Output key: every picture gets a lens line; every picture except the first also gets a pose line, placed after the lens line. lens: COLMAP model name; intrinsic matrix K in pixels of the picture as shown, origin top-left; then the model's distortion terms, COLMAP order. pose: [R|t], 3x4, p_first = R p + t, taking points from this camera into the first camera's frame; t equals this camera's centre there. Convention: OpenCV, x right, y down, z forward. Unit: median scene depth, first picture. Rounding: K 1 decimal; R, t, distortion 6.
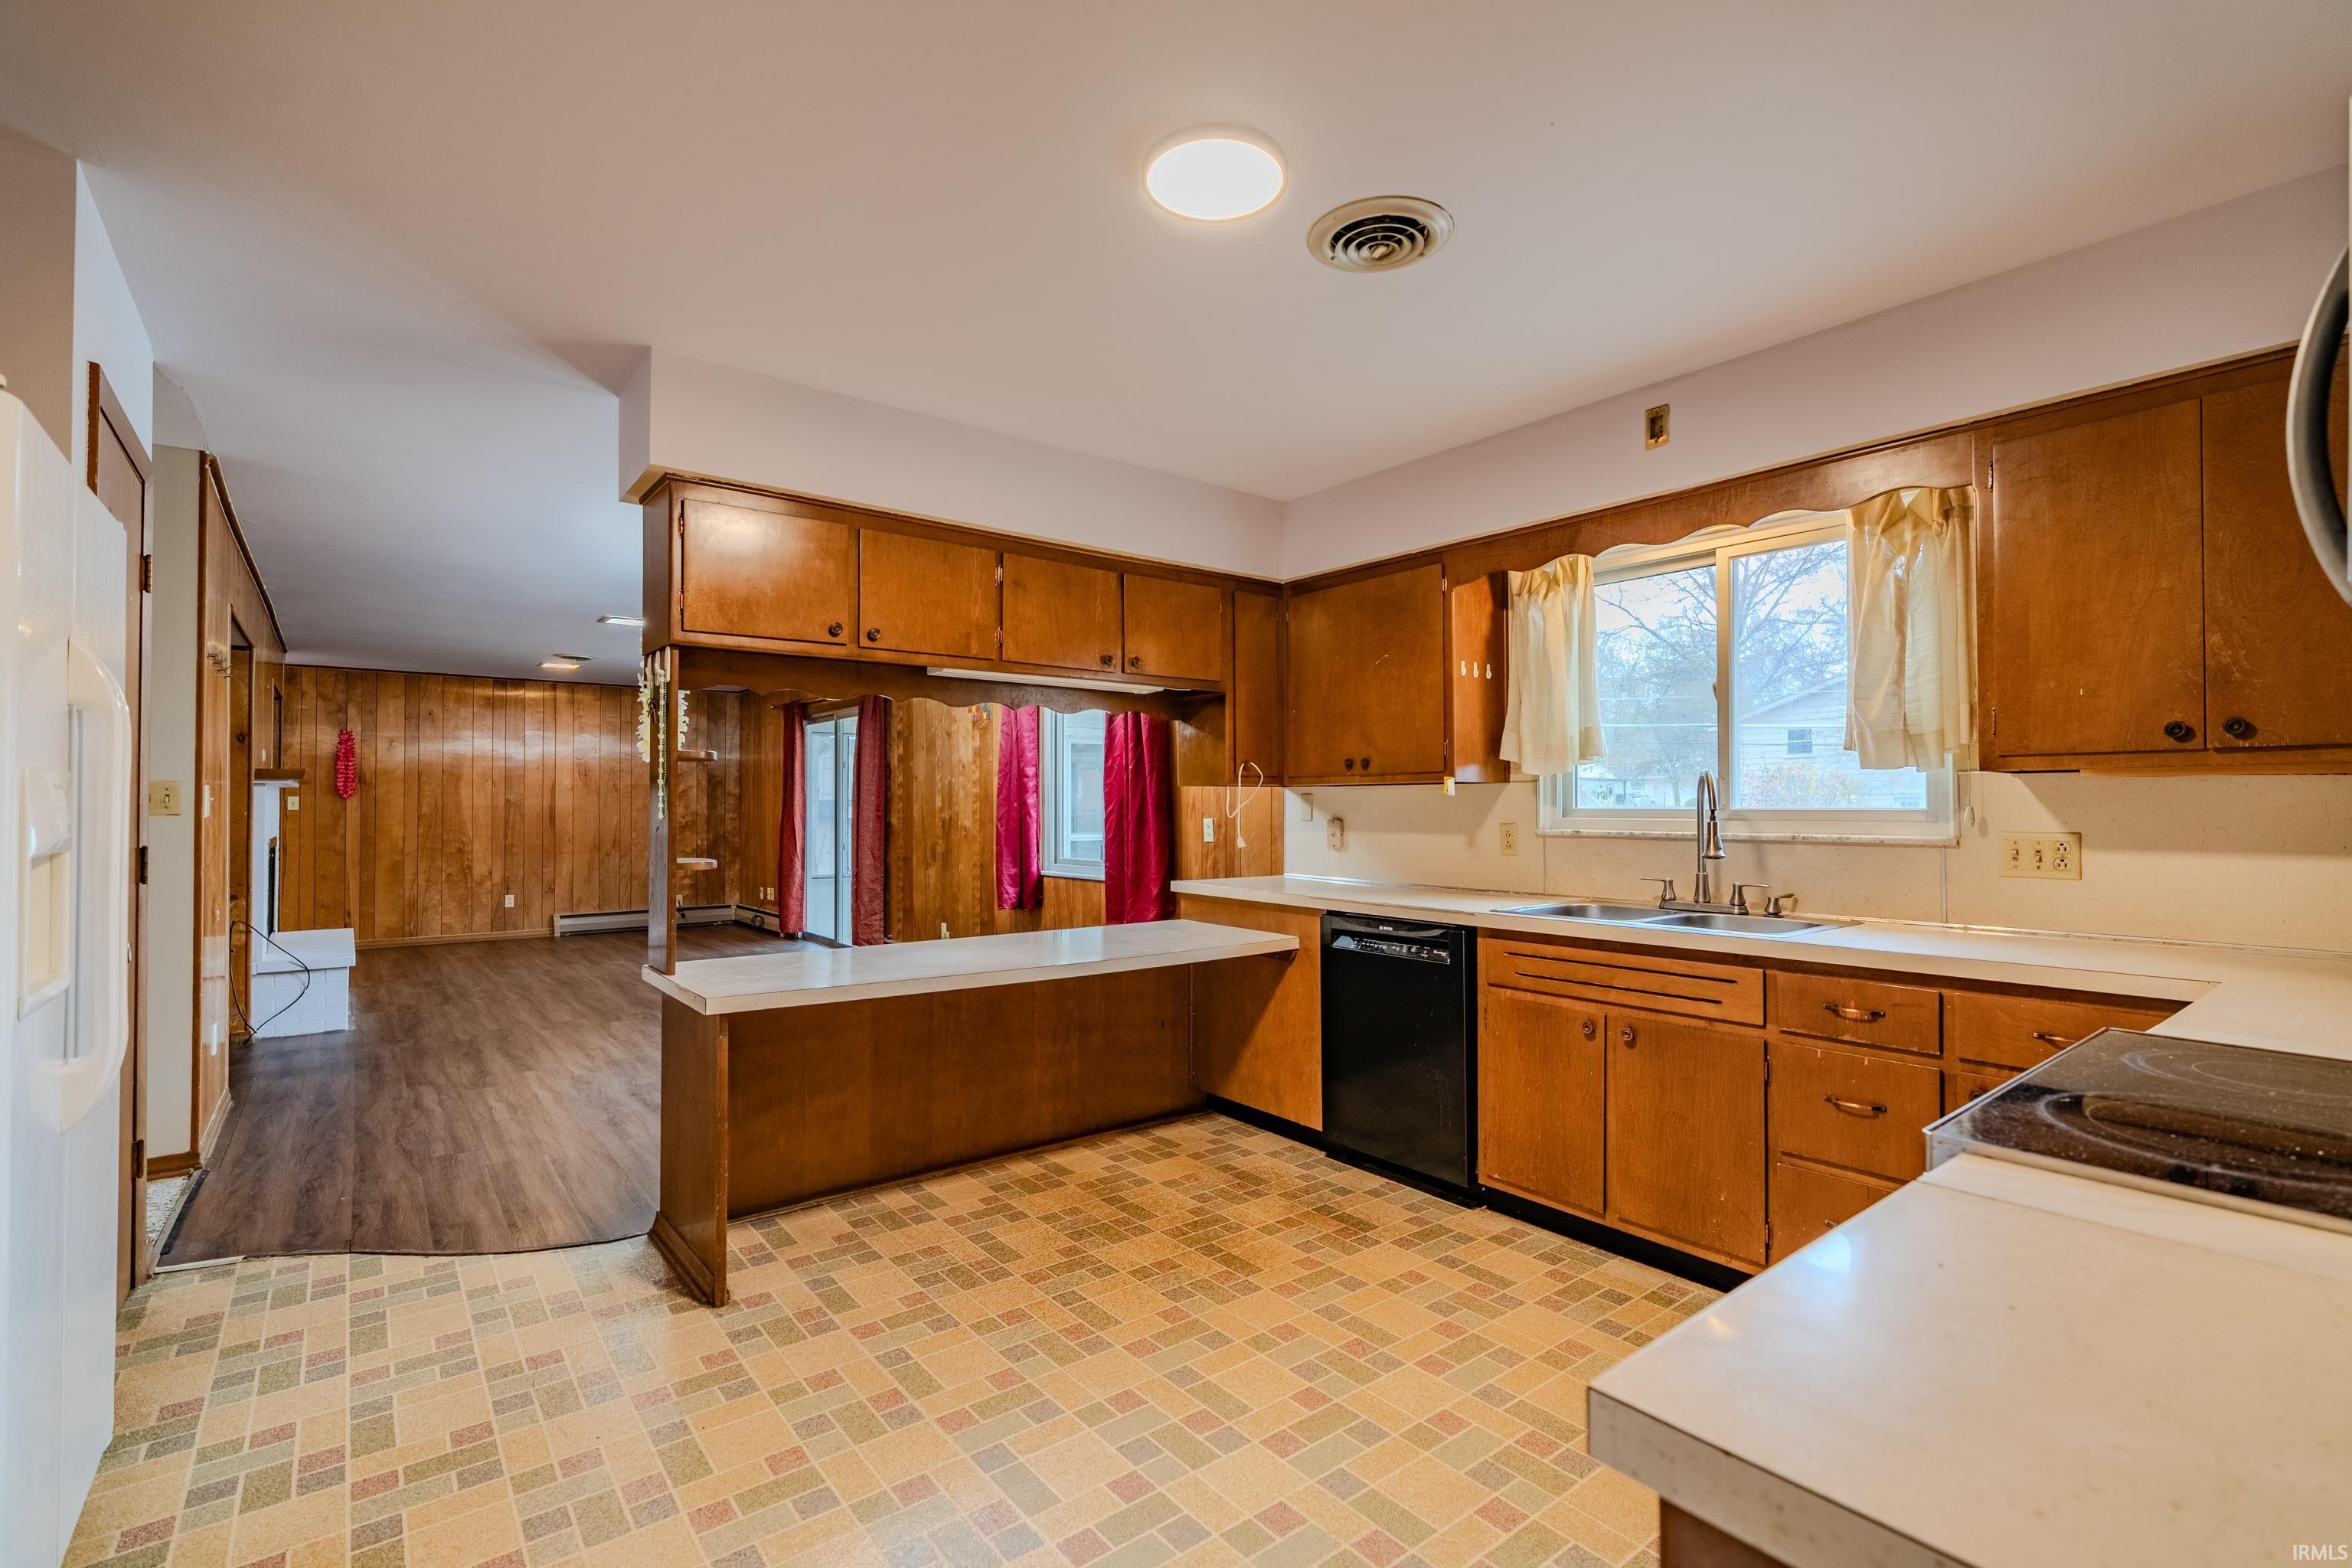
lens RADIAL K [[1061.2, 0, 1167.6], [0, 1061.2, 791.1], [0, 0, 1]] dist [0.000067, 0.000009]
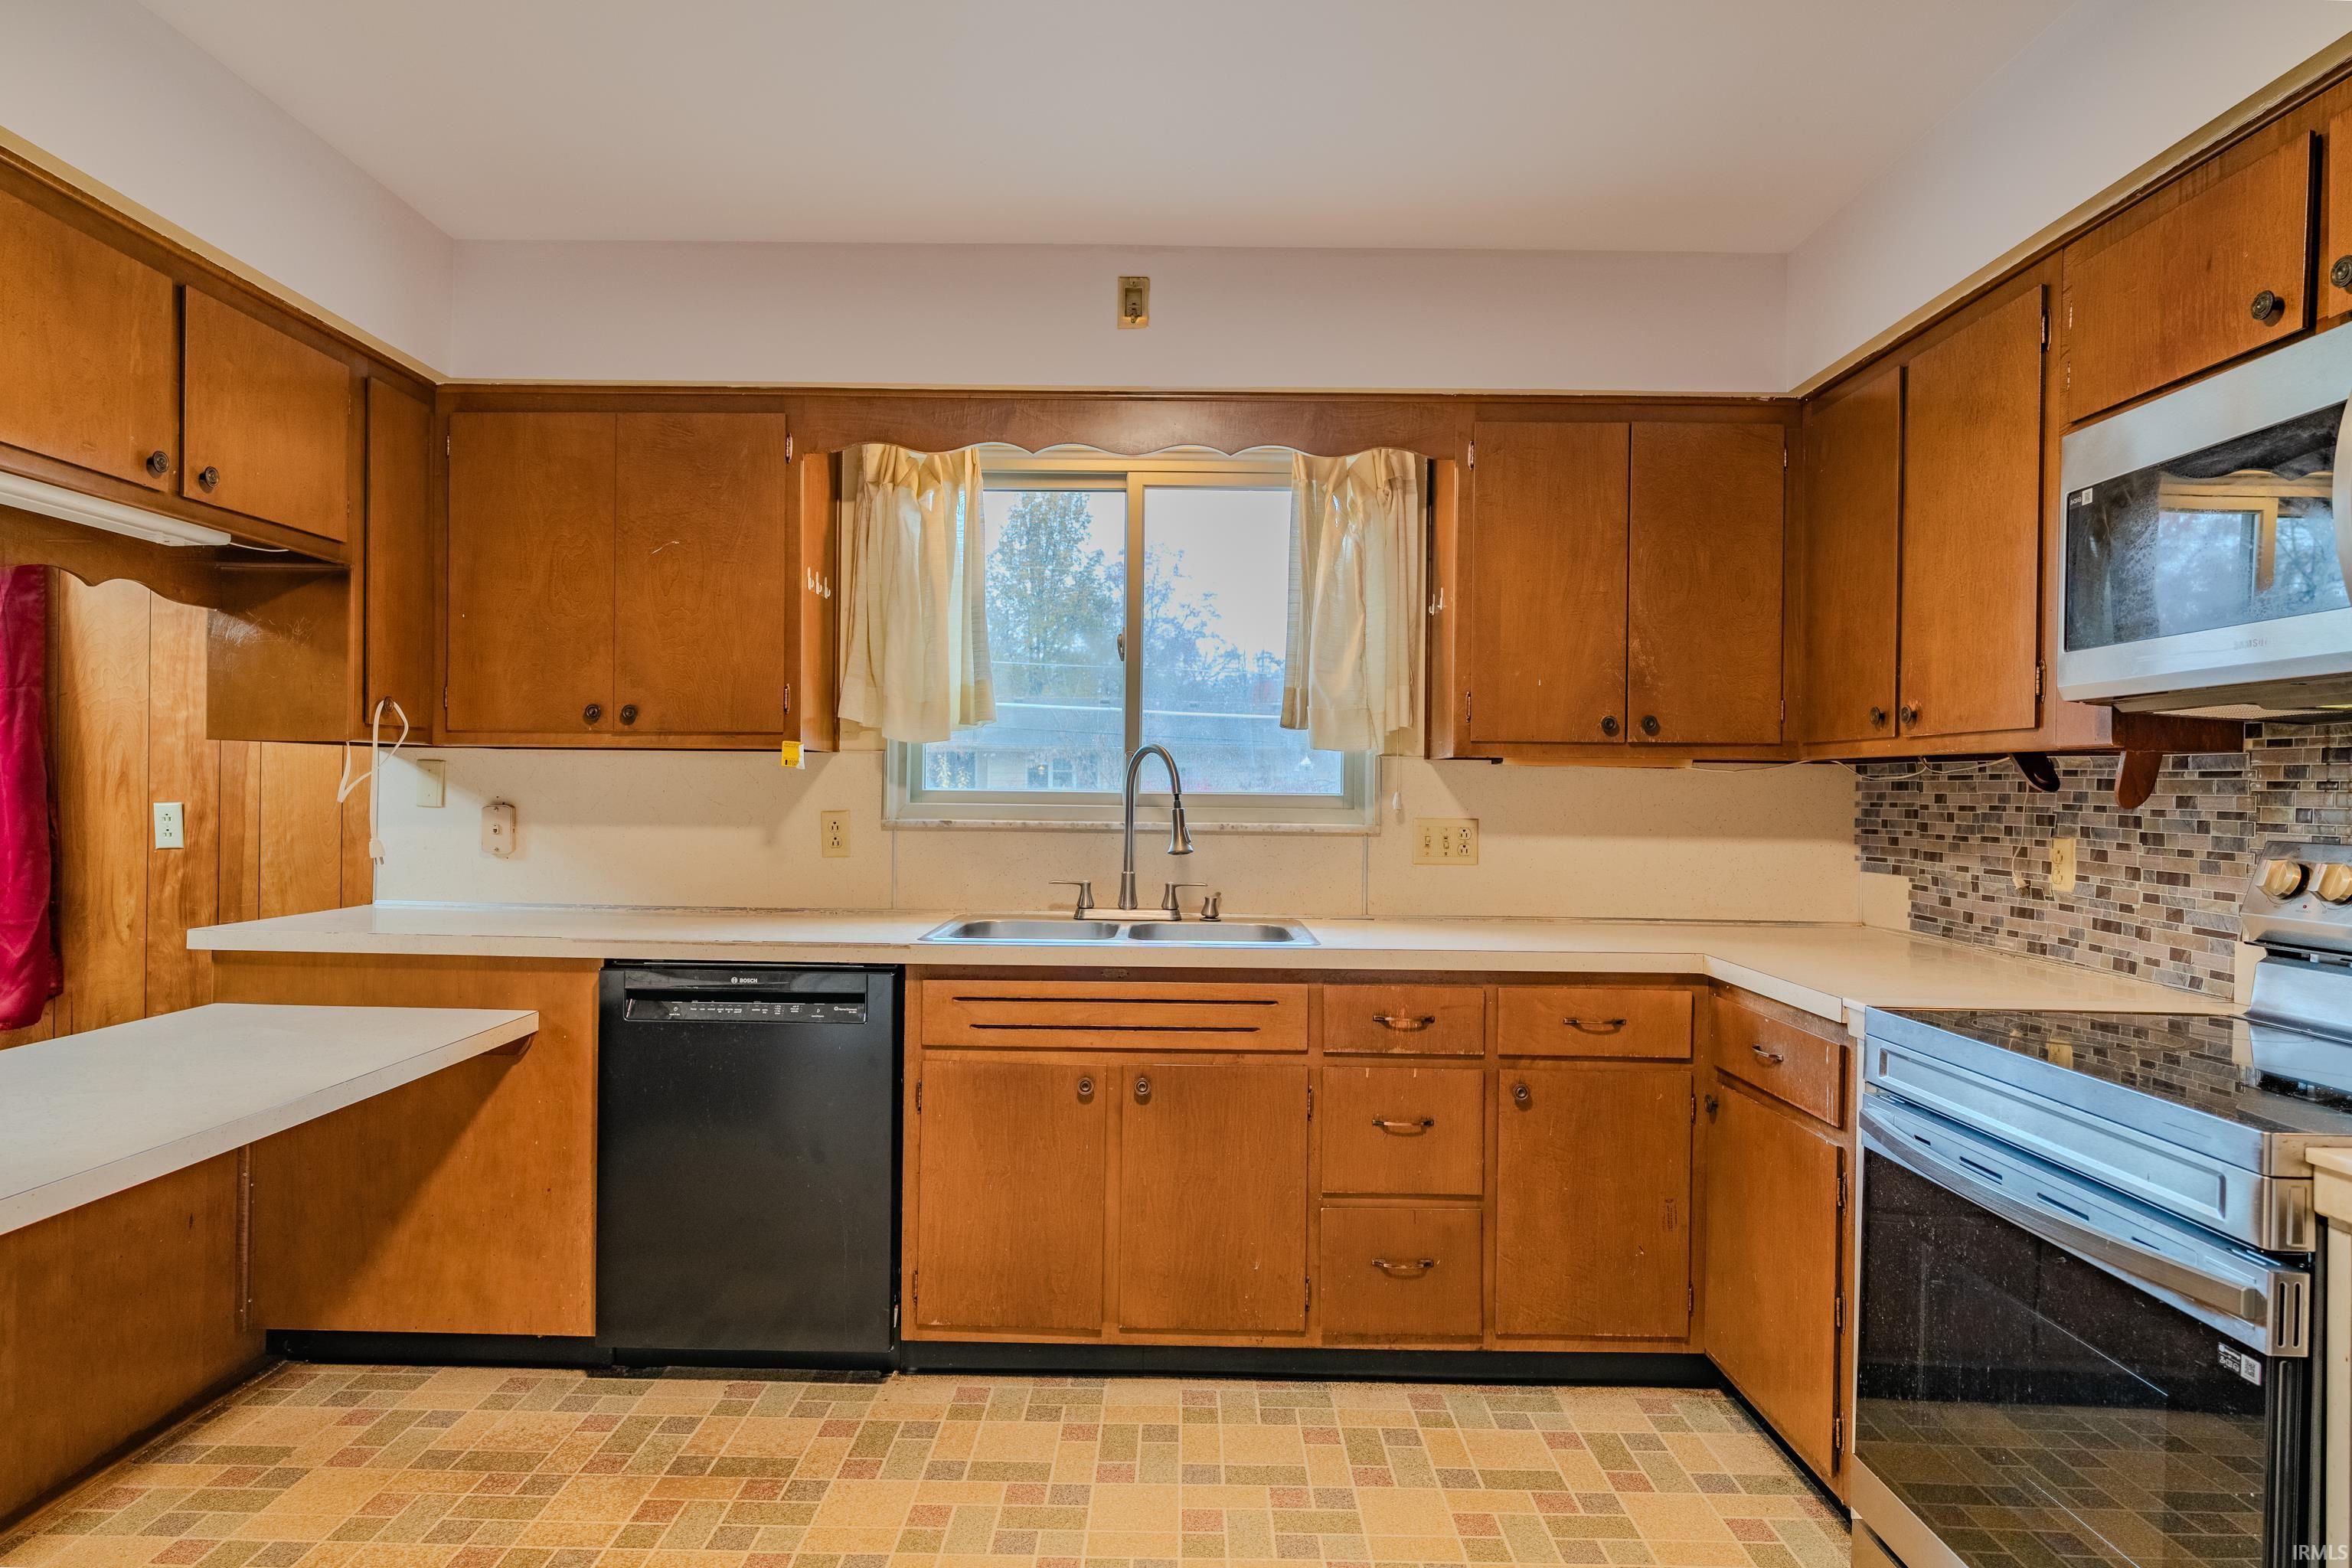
lens RADIAL K [[1373.2, 0, 1173.2], [0, 1373.2, 789.7], [0, 0, 1]] dist [0.004574, -0.001646]
pose [[0.623093, 0.006469, 0.782121, -0.321031], [-0.022088, 0.999713, 0.009327, 0.004448], [-0.781836, -0.023087, 0.623057, 0.356809]]
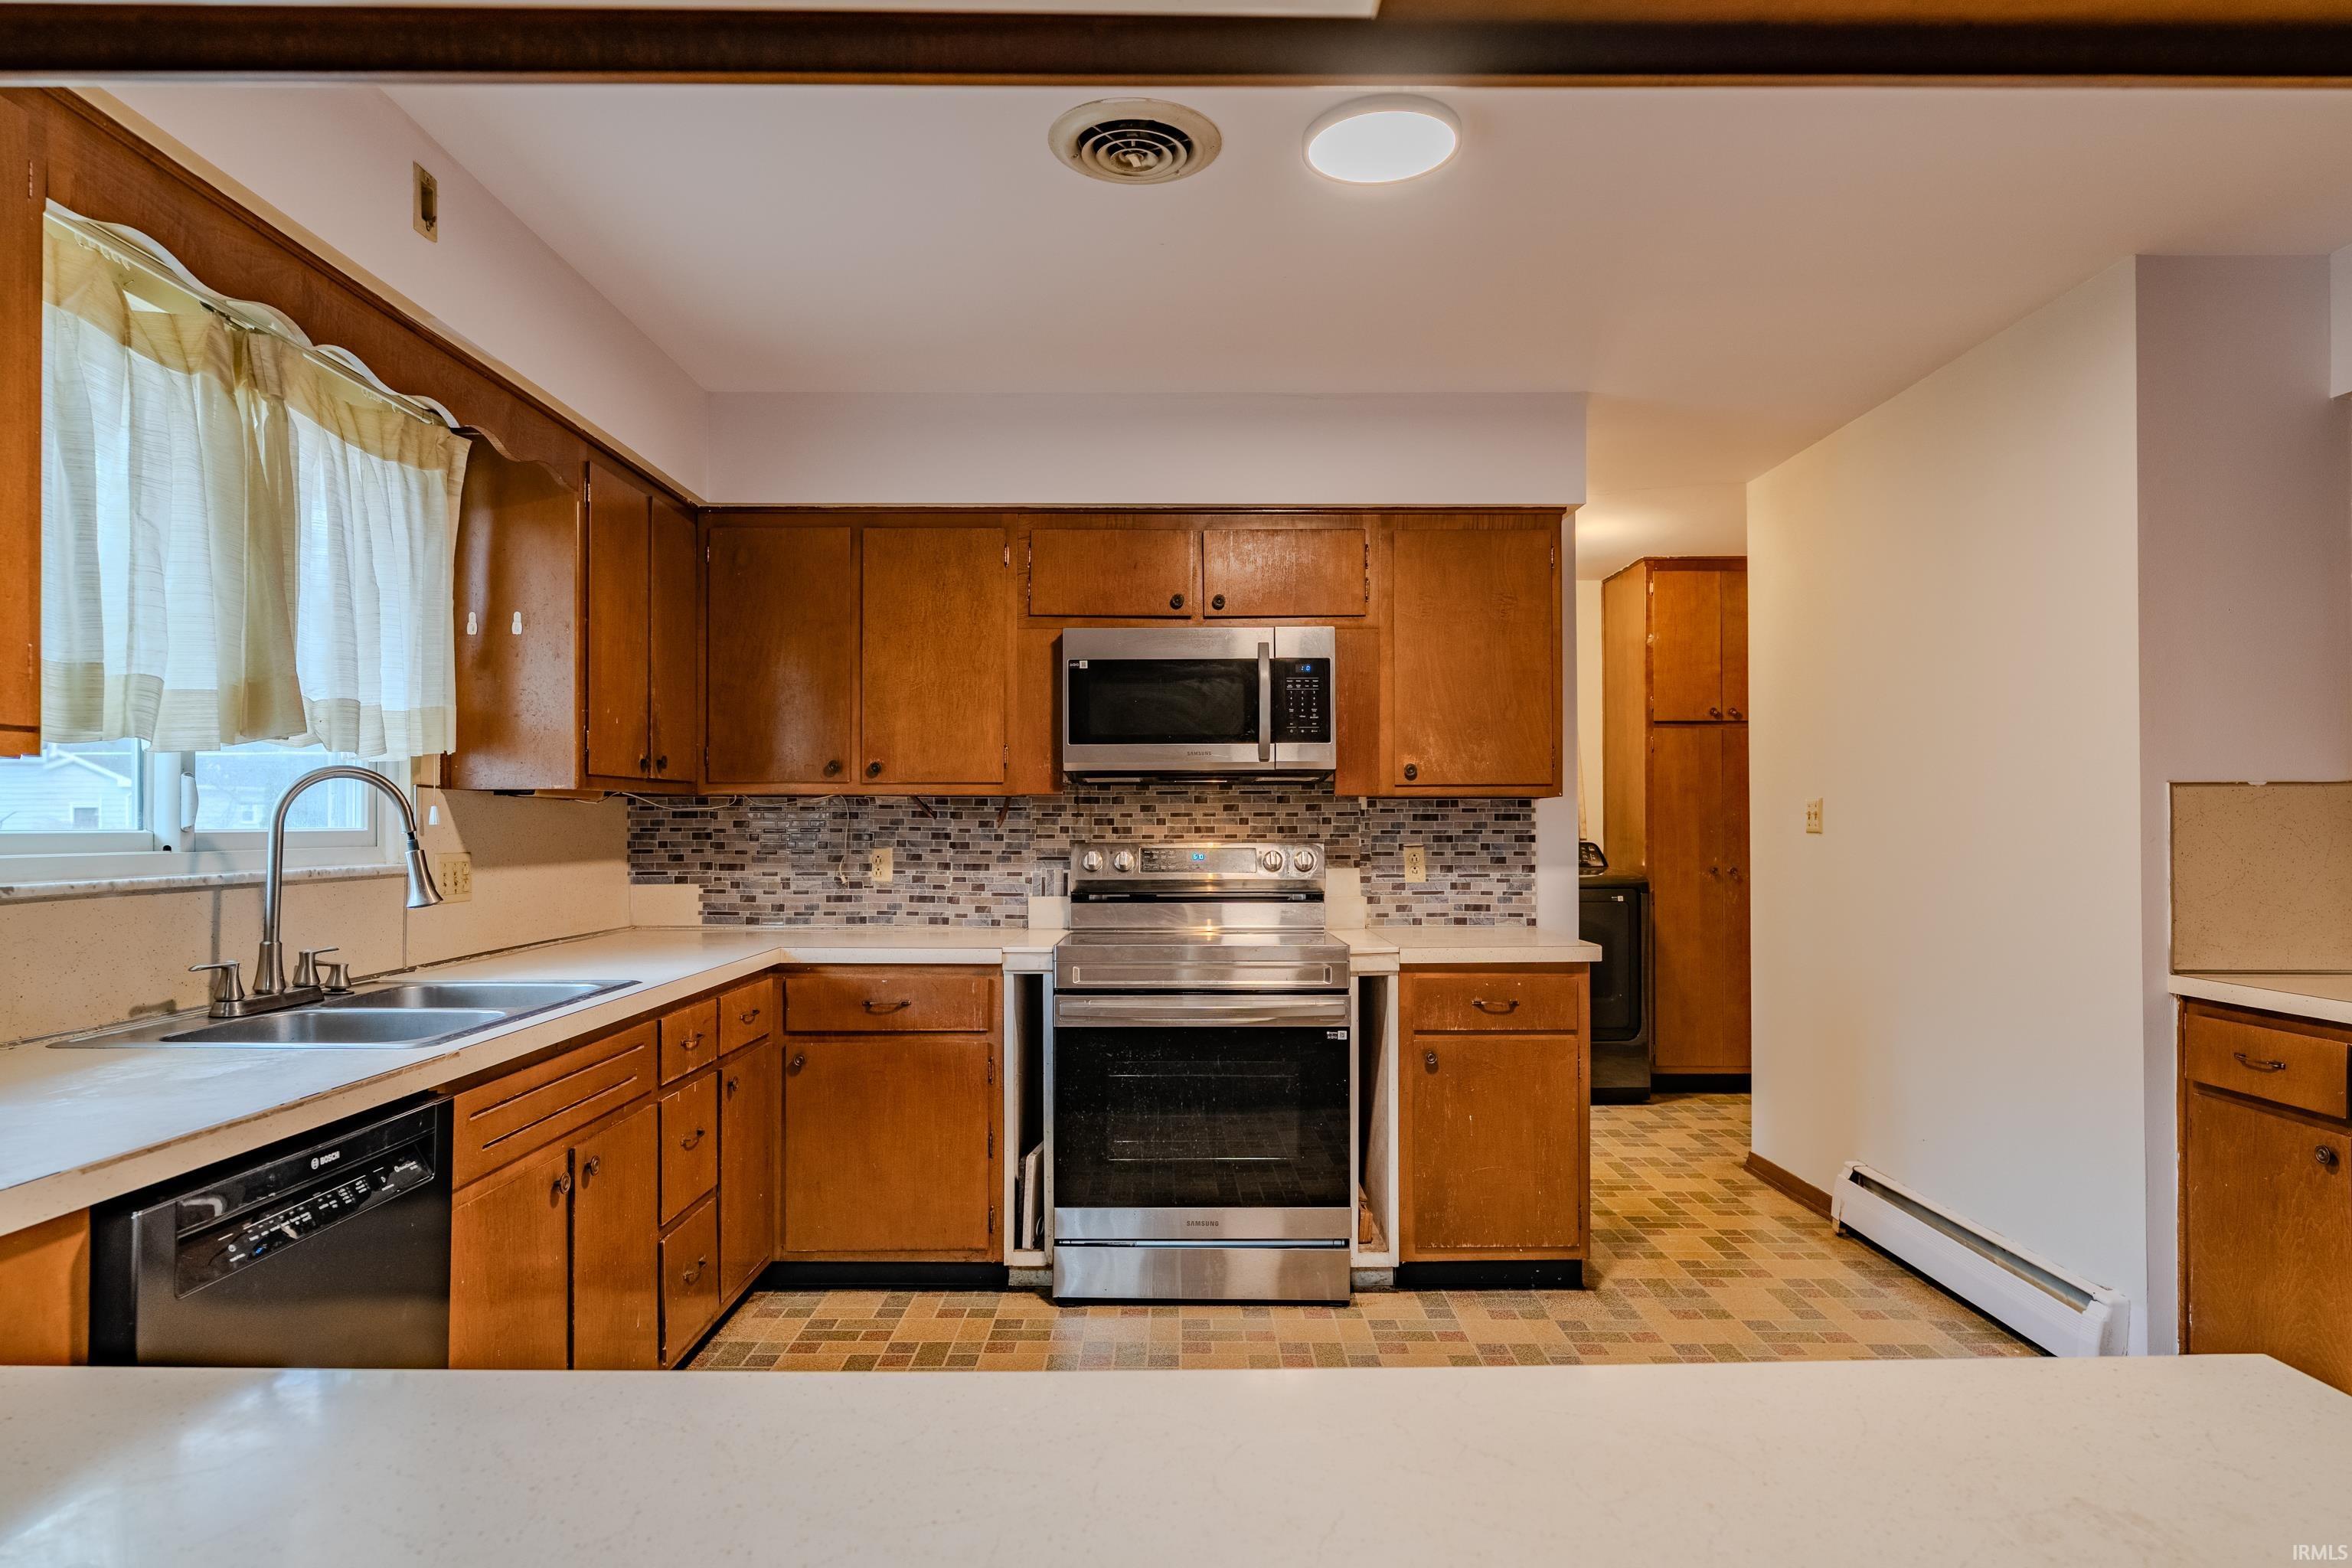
lens RADIAL K [[1373.2, 0, 1172.2], [0, 1373.2, 820.6], [0, 0, 1]] dist [0.004574, -0.001646]
pose [[-0.784678, 0.001623, 0.619902, -0.377123], [-0.007831, 0.999891, -0.012530, 0.018983], [-0.619854, -0.014687, -0.784580, 1.407178]]
